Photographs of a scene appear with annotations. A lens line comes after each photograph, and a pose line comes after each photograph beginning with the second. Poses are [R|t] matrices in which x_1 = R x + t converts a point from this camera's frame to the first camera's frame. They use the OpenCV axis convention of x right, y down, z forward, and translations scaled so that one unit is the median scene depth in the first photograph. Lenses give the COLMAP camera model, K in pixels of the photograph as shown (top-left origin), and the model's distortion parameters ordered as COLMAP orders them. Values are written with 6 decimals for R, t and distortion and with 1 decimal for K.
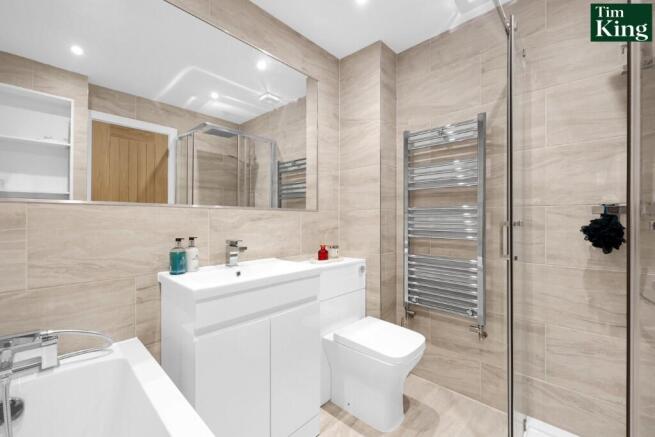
lens RADIAL K [[282.7, 0, 330.3], [0, 282.7, 215.3], [0, 0, 1]] dist [0.016901, 0.000129]
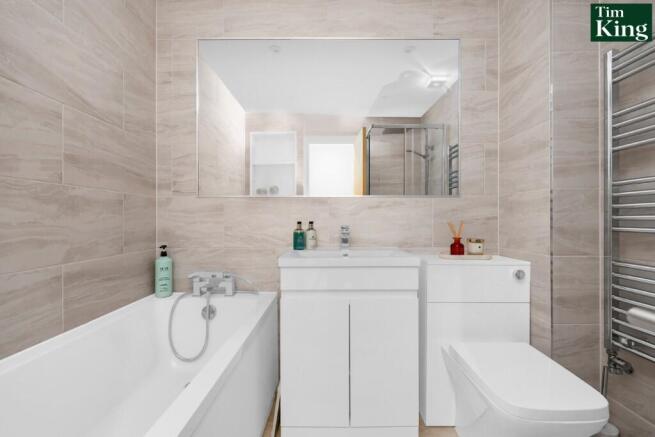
lens RADIAL K [[282.7, 0, 330.3], [0, 282.7, 215.3], [0, 0, 1]] dist [0.016901, 0.000129]
pose [[0.667254, -0.016065, -0.744657, 0.338486], [0.011920, 0.999870, -0.010890, 0.045974], [0.744735, -0.001609, 0.667359, 0.176445]]
